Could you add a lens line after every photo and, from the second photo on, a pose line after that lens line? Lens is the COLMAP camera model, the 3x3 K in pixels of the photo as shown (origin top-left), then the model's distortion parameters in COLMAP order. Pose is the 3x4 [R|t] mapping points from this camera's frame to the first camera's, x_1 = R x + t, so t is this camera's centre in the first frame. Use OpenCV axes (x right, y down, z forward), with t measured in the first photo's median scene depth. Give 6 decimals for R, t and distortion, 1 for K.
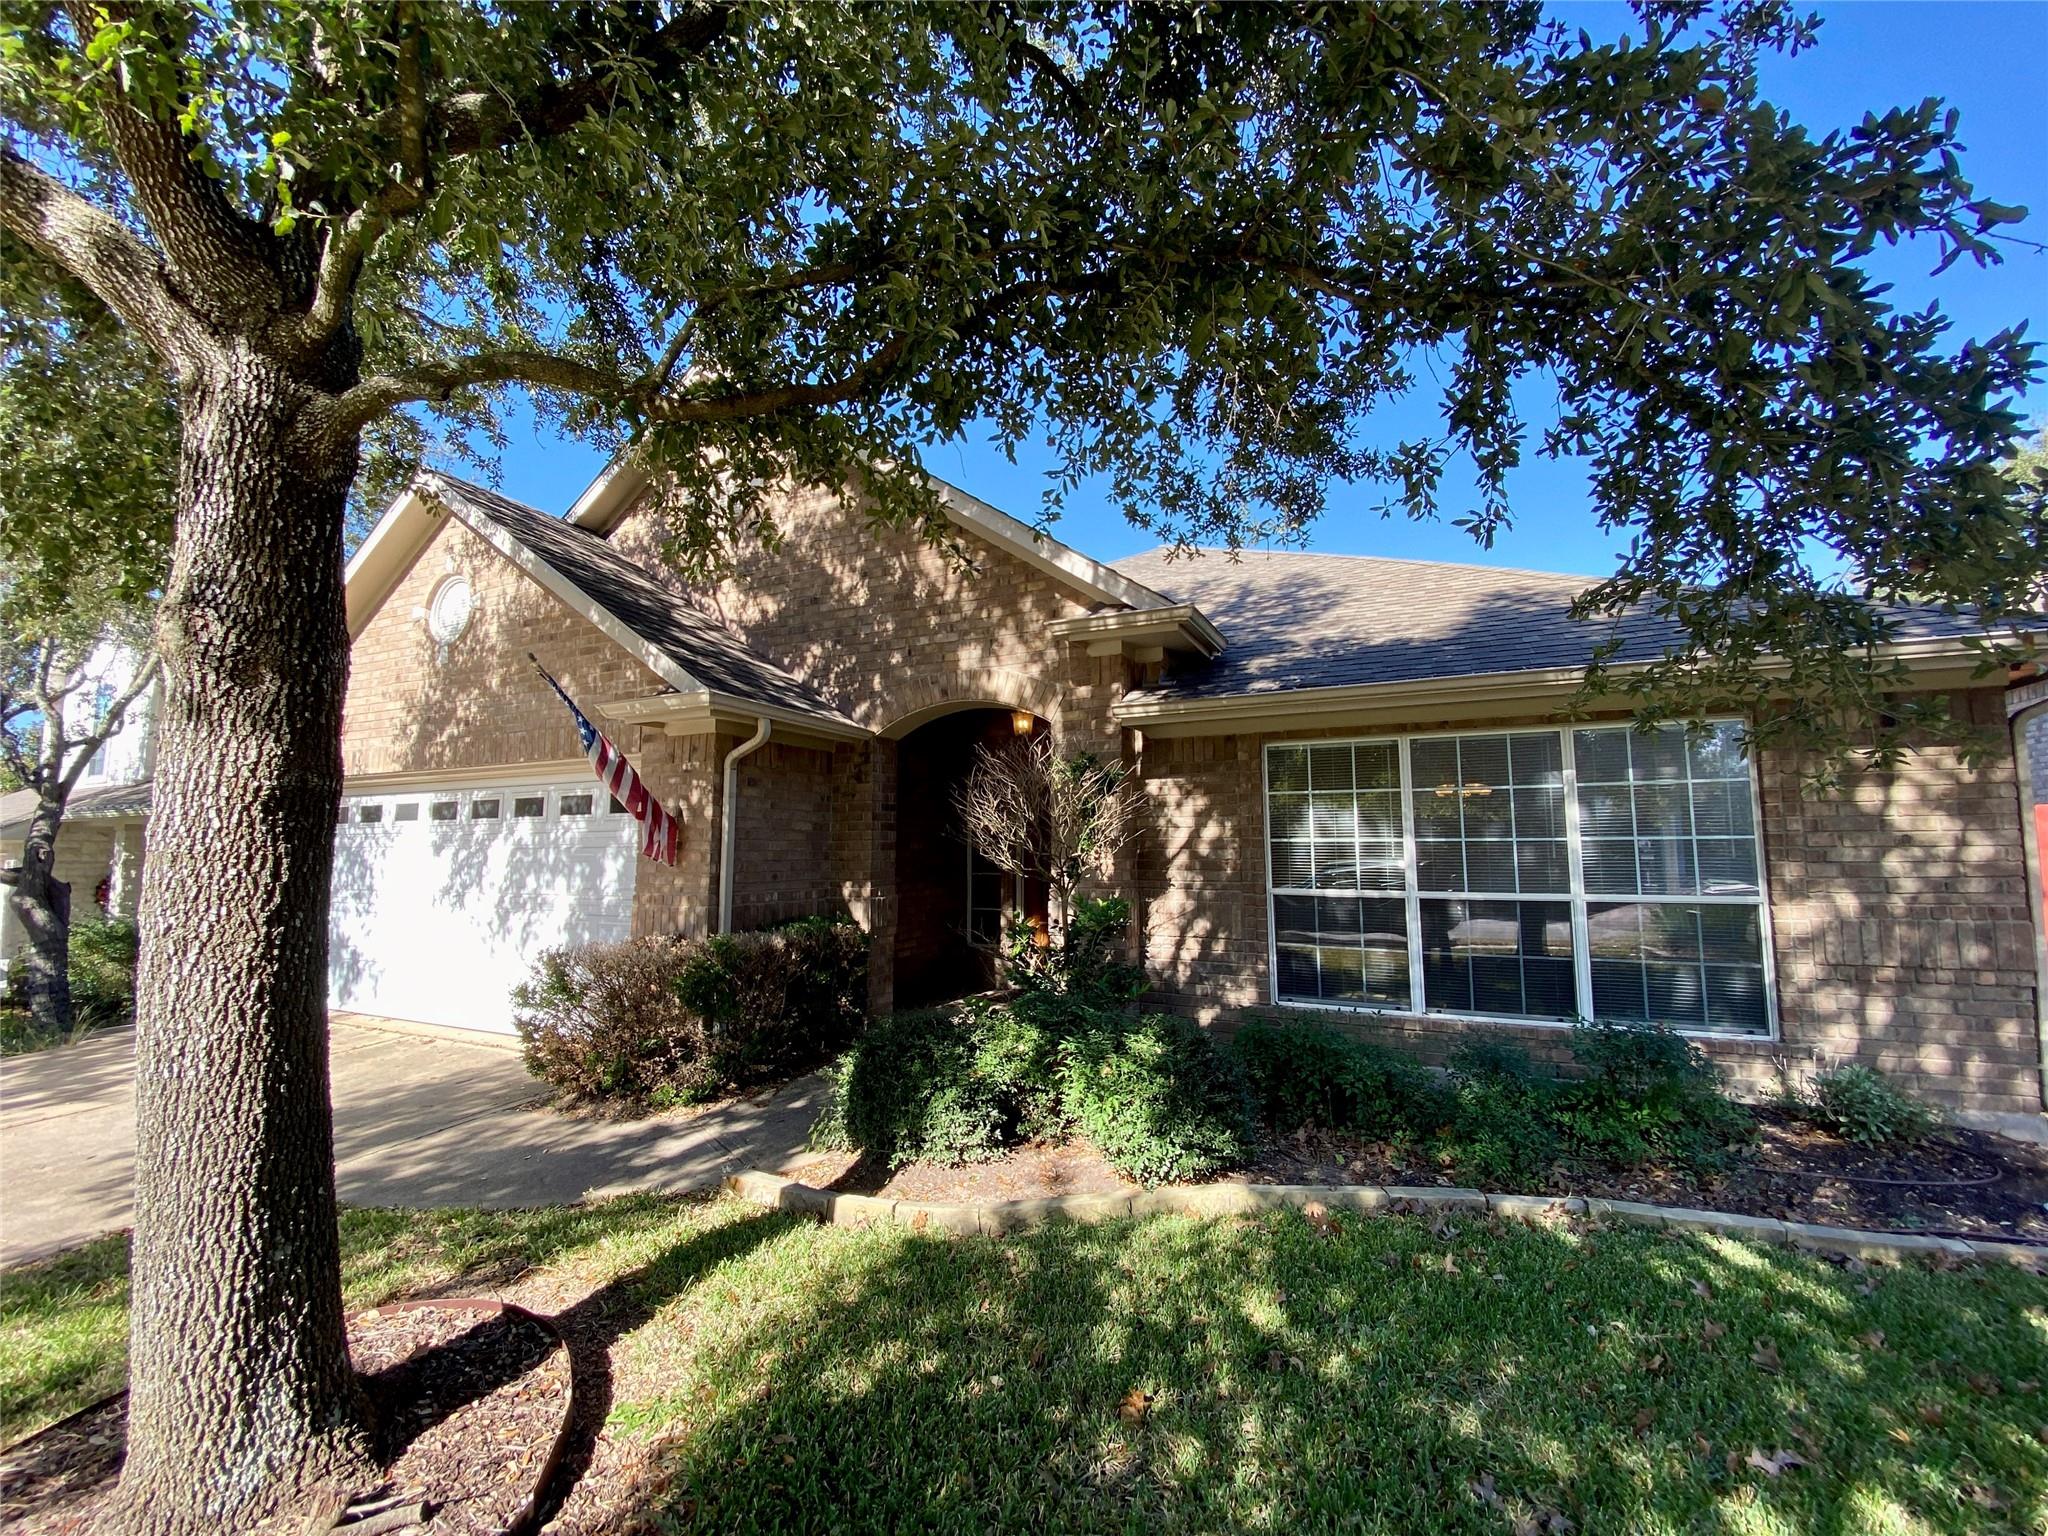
lens RADIAL K [[830.1, 0, 1027.2], [0, 830.1, 763.7], [0, 0, 1]] dist [0.013502, -0.017124]
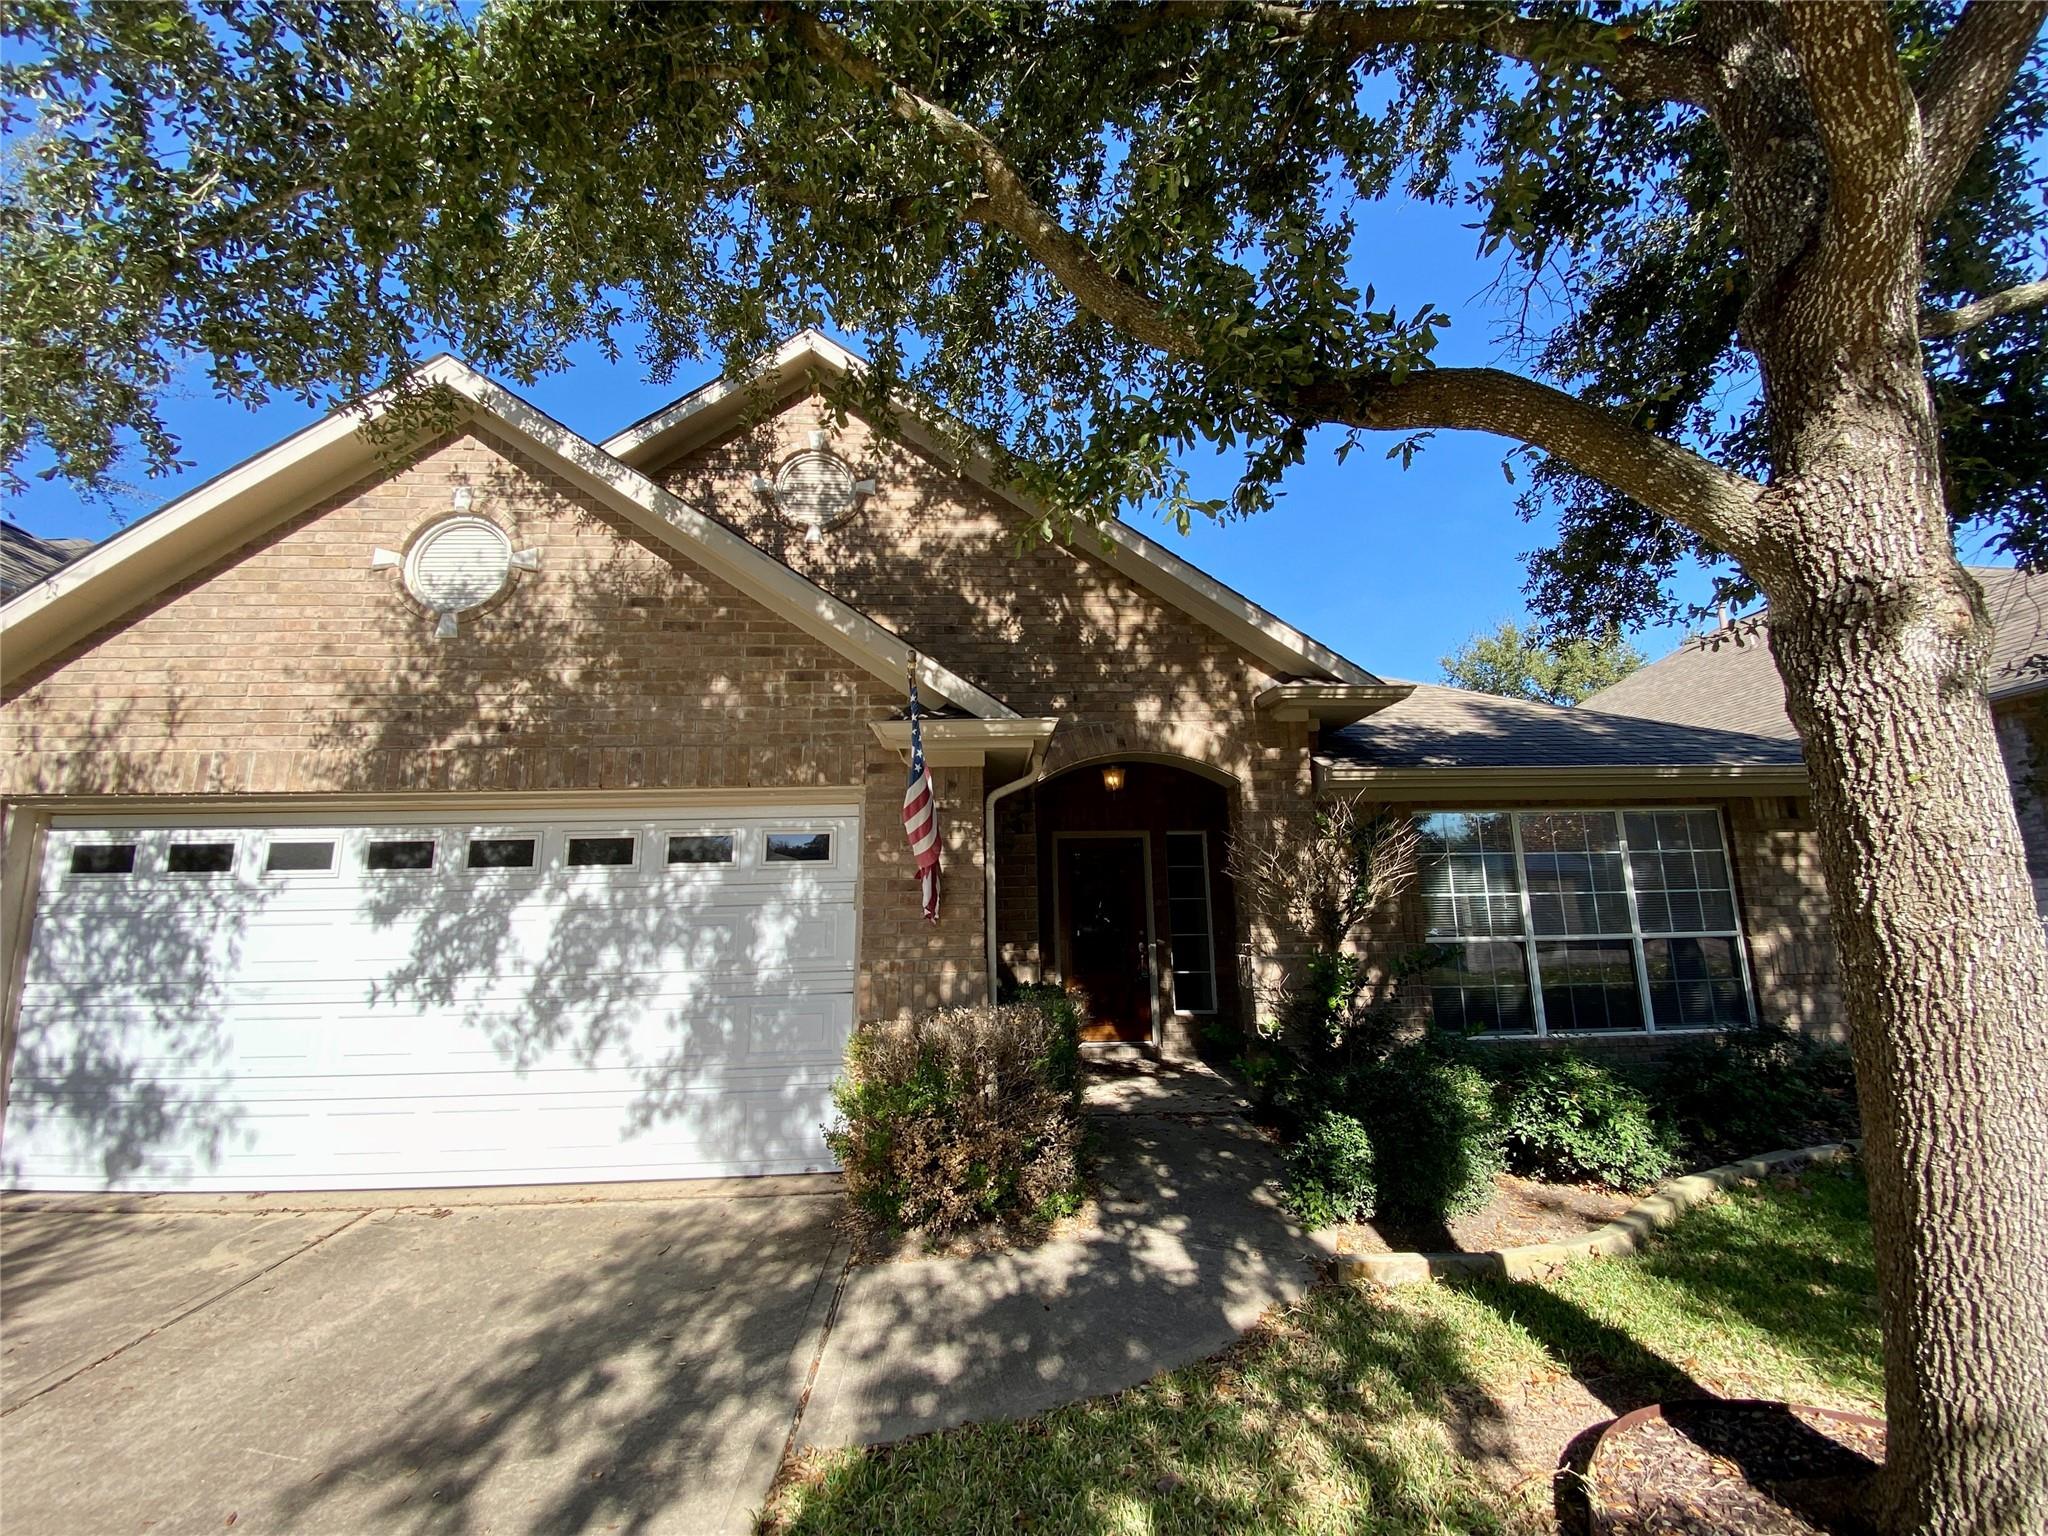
lens RADIAL K [[830.1, 0, 1018.1], [0, 830.1, 763.0], [0, 0, 1]] dist [0.013502, -0.017124]
pose [[0.883829, 0.074713, 0.461806, -0.668371], [-0.033199, 0.994693, -0.097388, 0.036874], [-0.466631, 0.070743, 0.881618, 0.205866]]
